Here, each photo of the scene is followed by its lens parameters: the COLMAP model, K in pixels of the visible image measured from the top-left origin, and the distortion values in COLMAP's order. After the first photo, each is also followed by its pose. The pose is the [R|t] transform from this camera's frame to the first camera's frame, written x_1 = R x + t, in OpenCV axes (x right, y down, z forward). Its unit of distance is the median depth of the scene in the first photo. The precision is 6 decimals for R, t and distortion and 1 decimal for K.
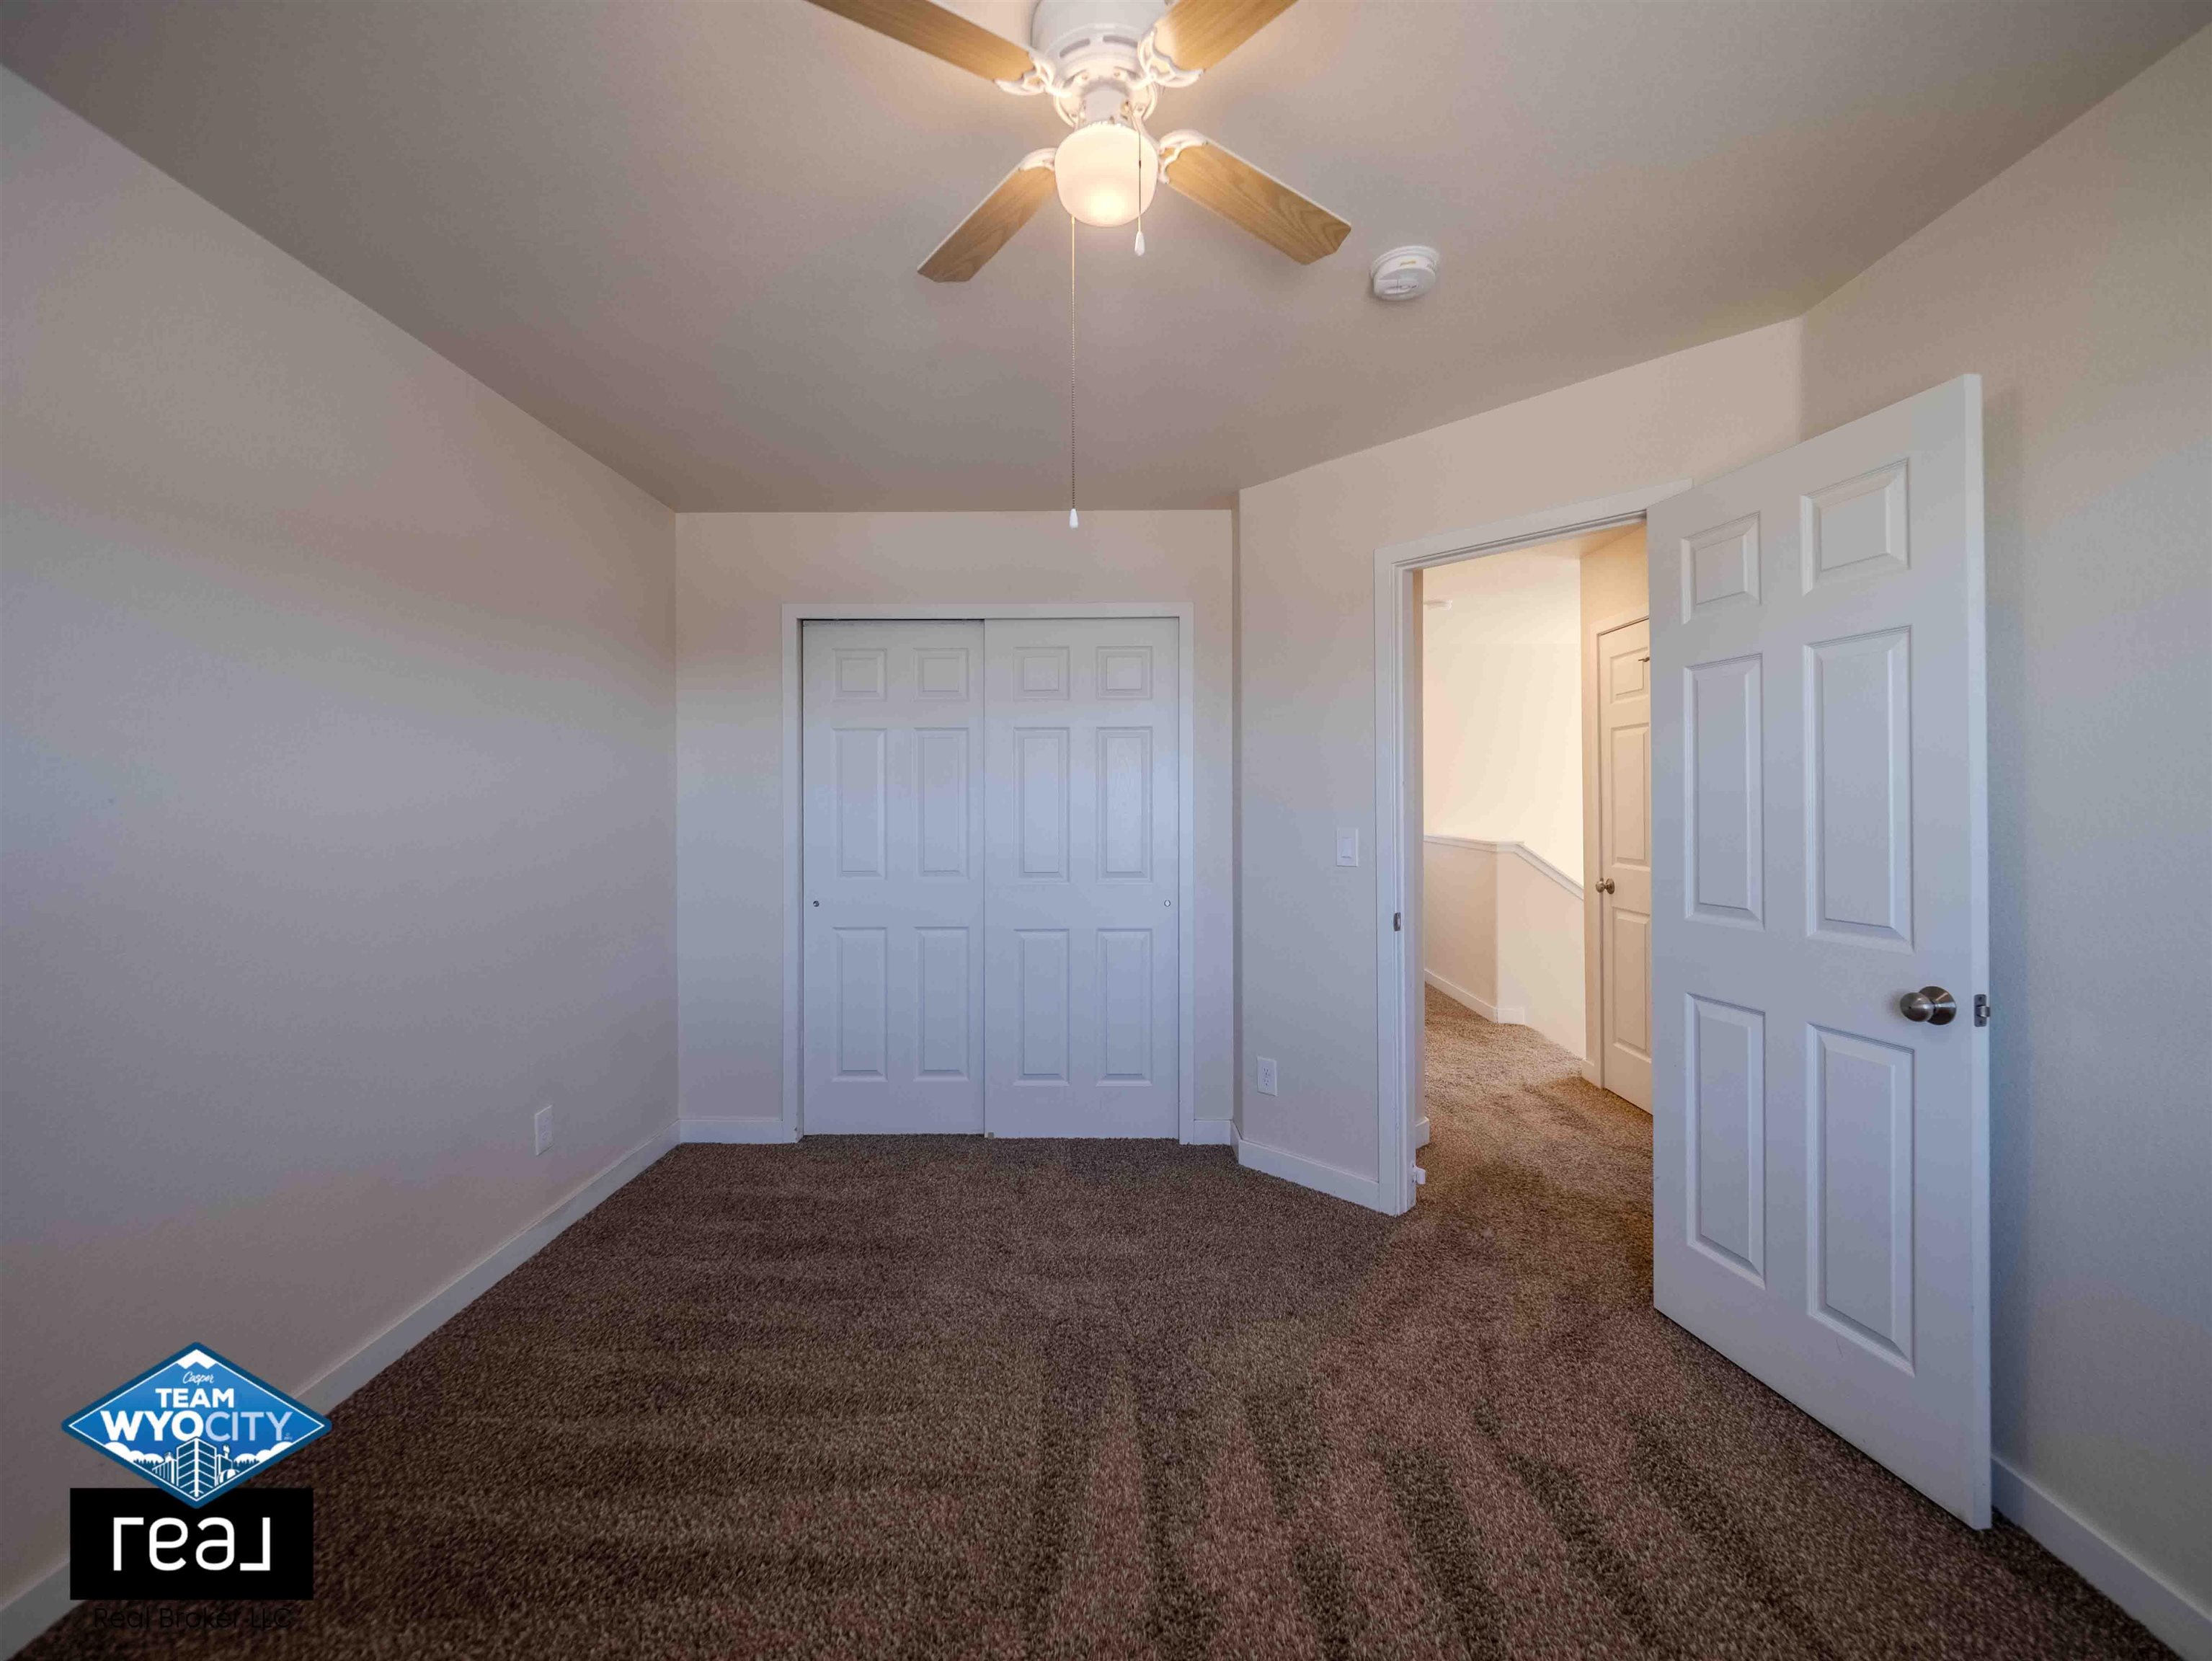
lens RADIAL K [[928.4, 0, 1097.9], [0, 928.4, 801.1], [0, 0, 1]] dist [0.009346, -0.009880]
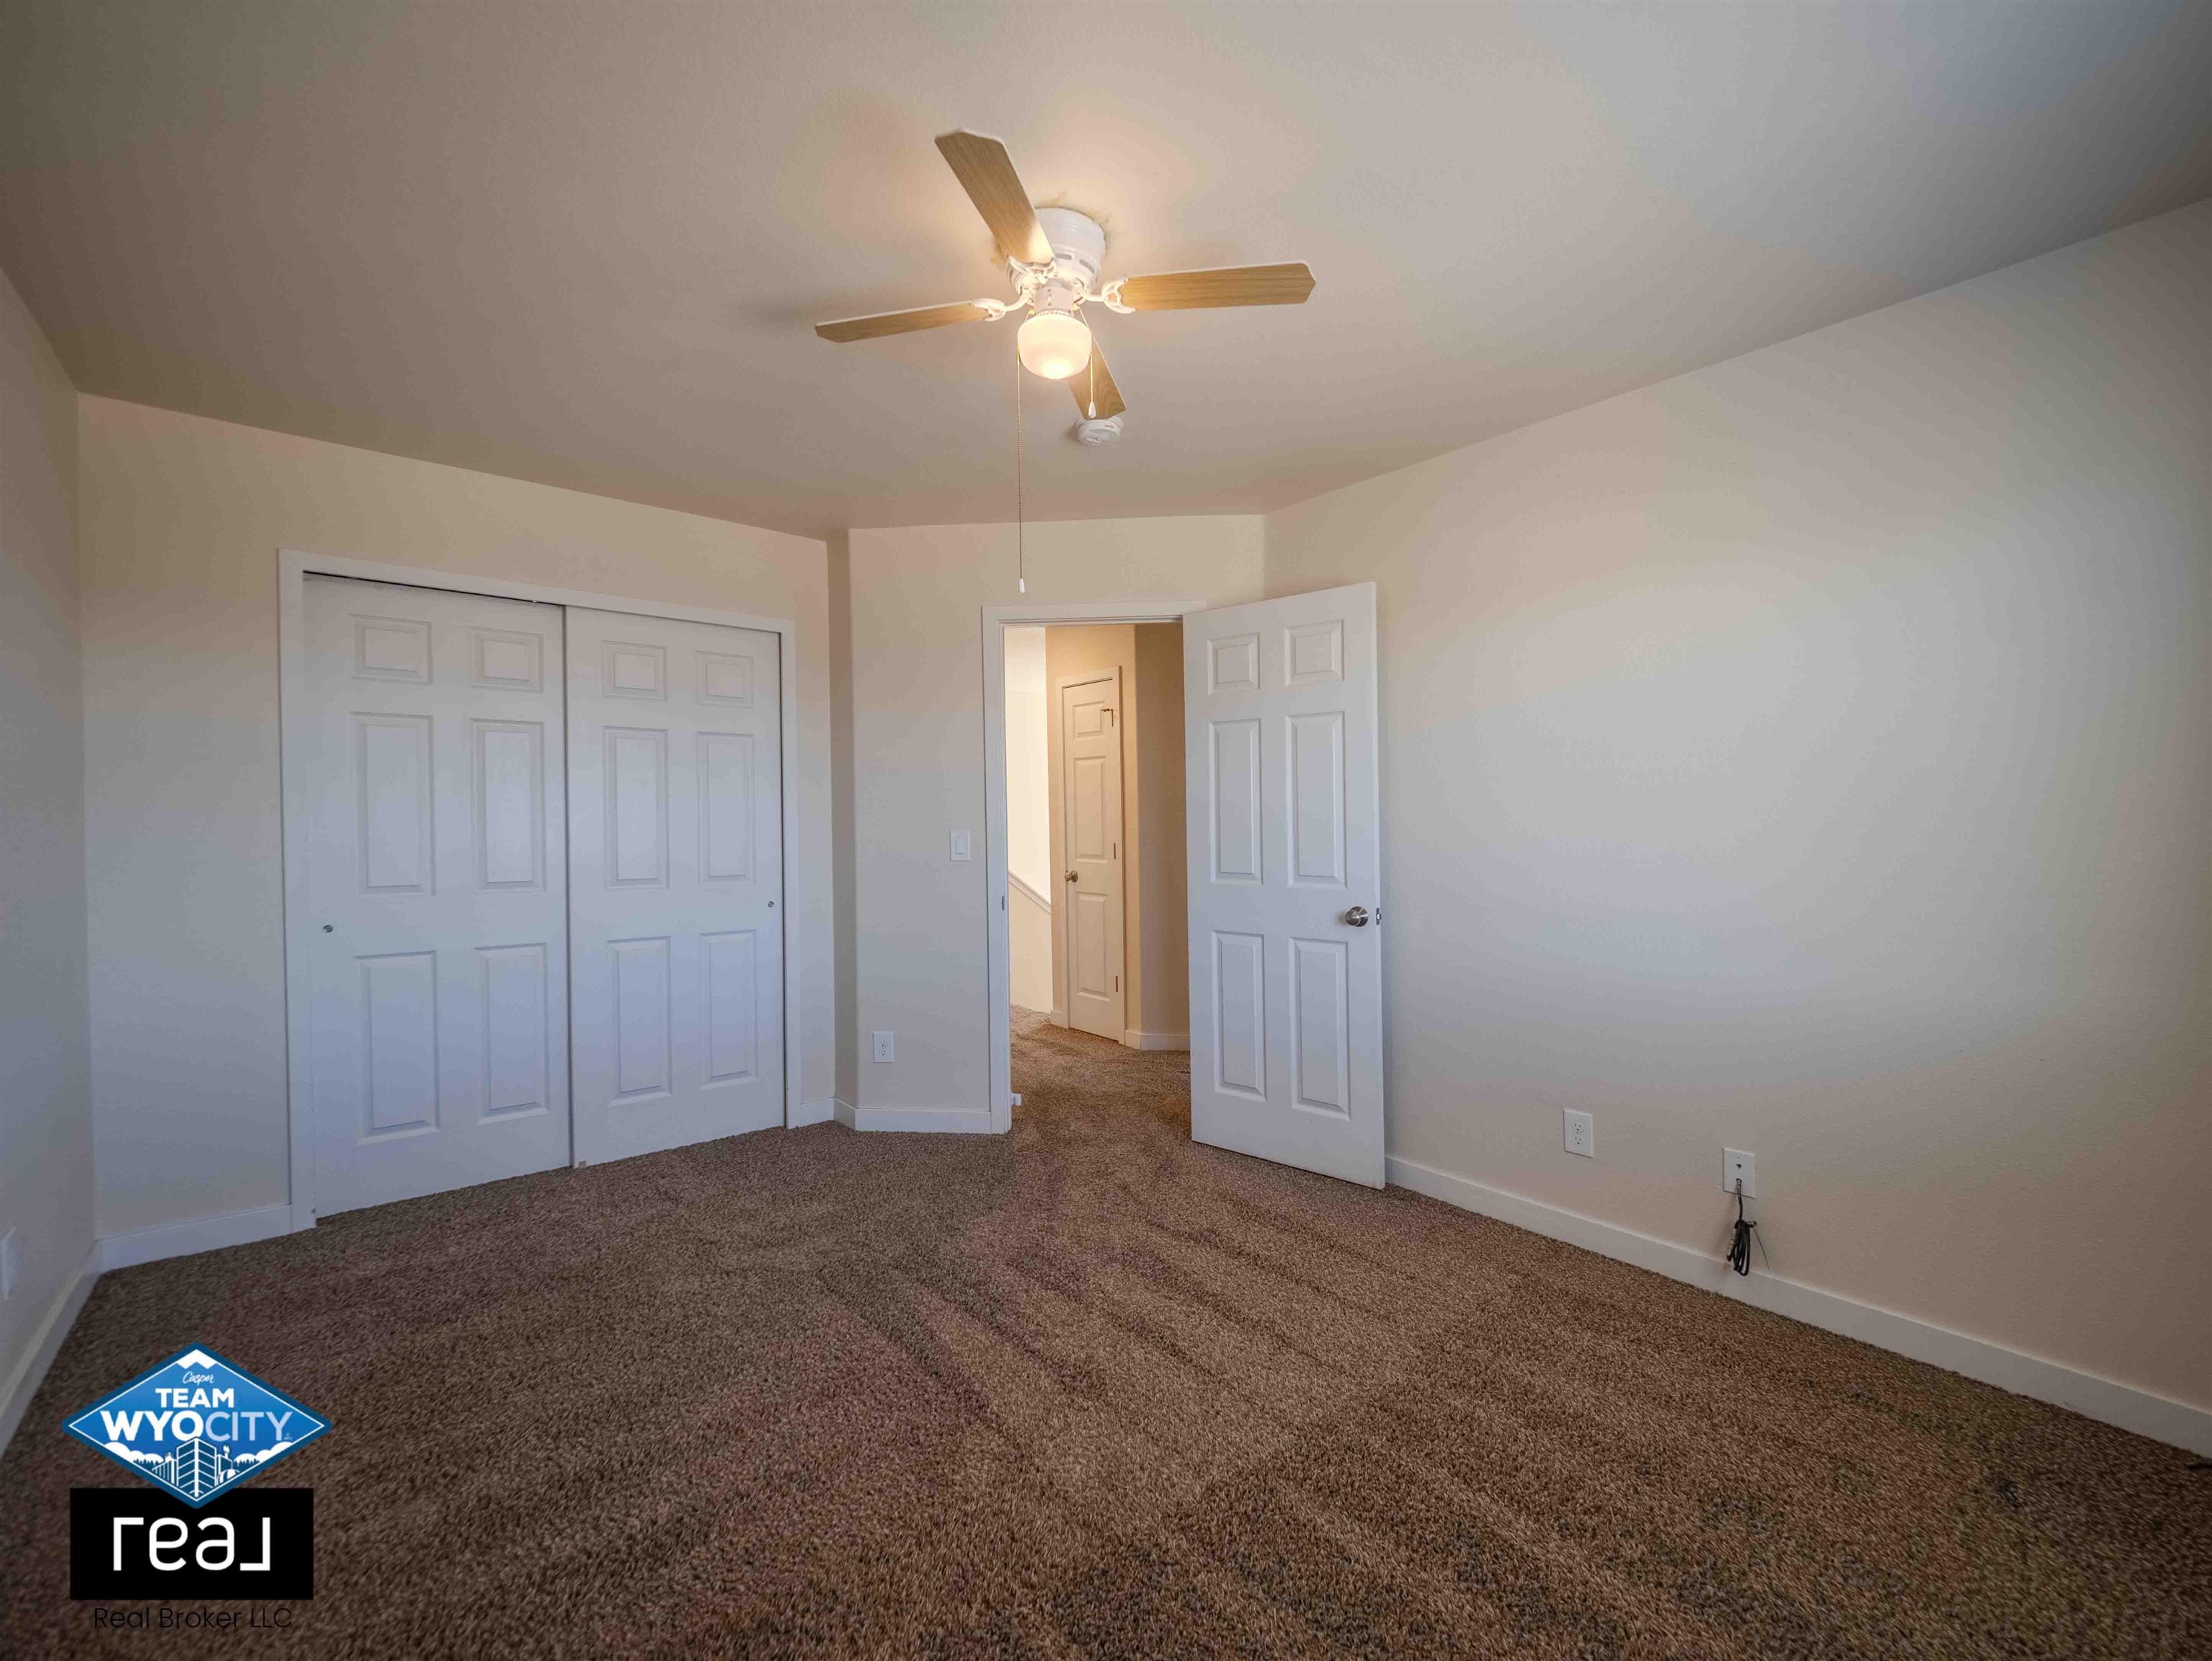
lens RADIAL K [[928.4, 0, 1082.4], [0, 928.4, 812.2], [0, 0, 1]] dist [0.009346, -0.009880]
pose [[0.768860, 0.010488, 0.639331, -0.458717], [-0.005079, 0.999934, -0.010296, 0.021041], [-0.639397, 0.004669, 0.768863, -0.050502]]
